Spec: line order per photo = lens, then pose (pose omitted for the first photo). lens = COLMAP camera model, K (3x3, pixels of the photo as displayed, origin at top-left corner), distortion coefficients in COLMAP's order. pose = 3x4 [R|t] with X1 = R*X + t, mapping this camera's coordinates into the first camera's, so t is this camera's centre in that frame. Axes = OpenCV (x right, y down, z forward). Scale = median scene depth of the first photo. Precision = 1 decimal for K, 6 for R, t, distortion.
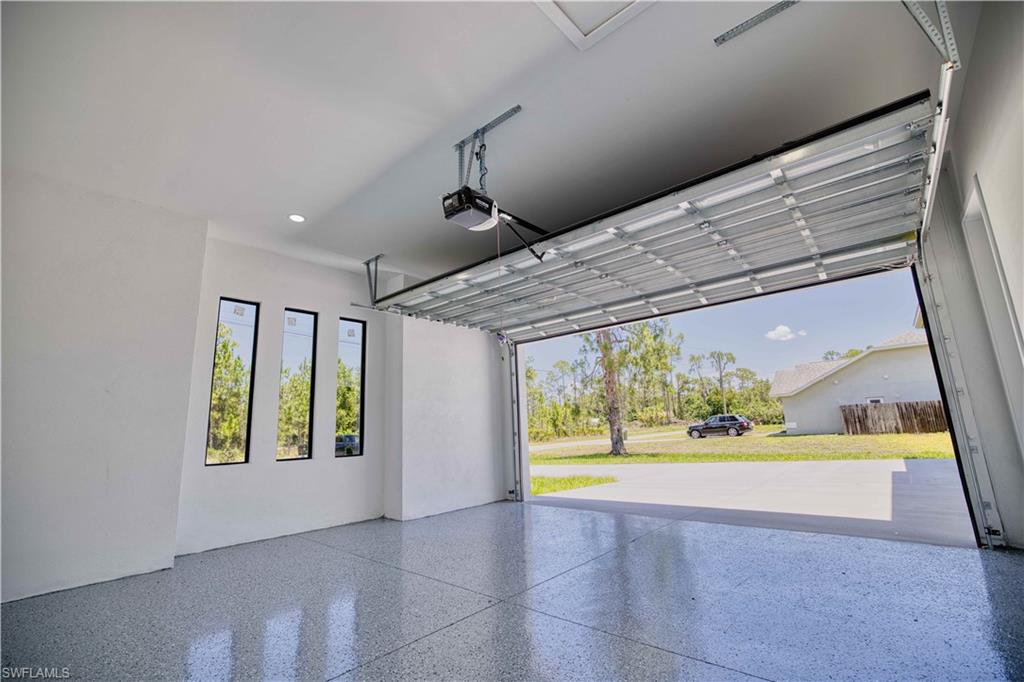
lens RADIAL K [[468.6, 0, 534.6], [0, 468.6, 339.0], [0, 0, 1]] dist [-0.003335, -0.000163]
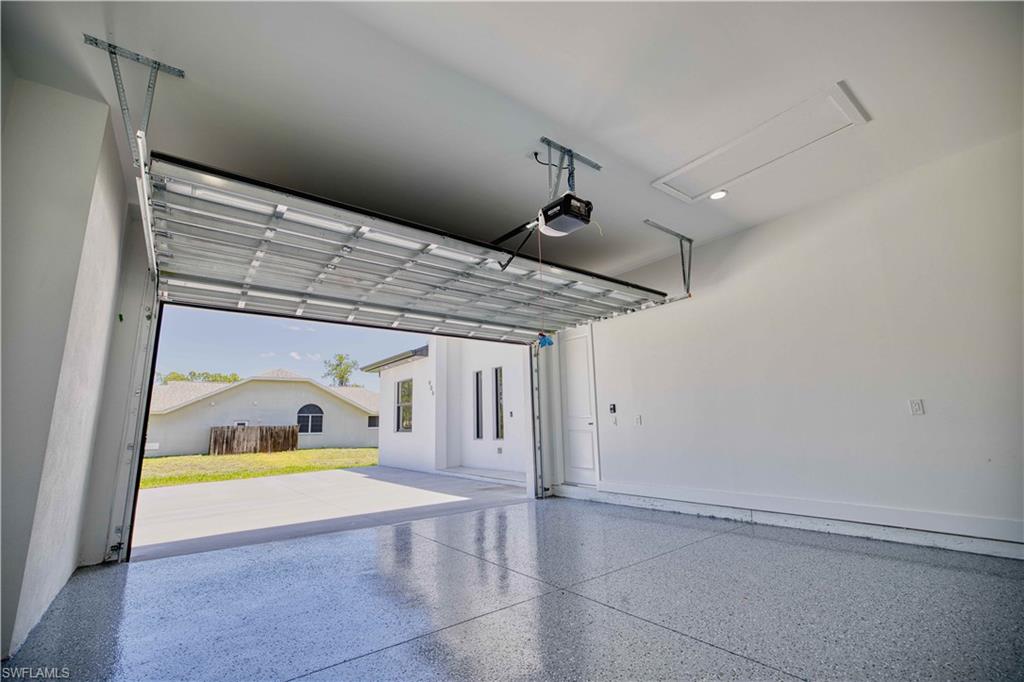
lens RADIAL K [[433.0, 0, 513.6], [0, 433.0, 321.4], [0, 0, 1]] dist [-0.013523, 0.000161]
pose [[0.208186, 0.268264, 0.940581, -0.185054], [-0.163728, 0.957641, -0.236891, 0.036975], [-0.964288, -0.104682, 0.243290, 0.154082]]
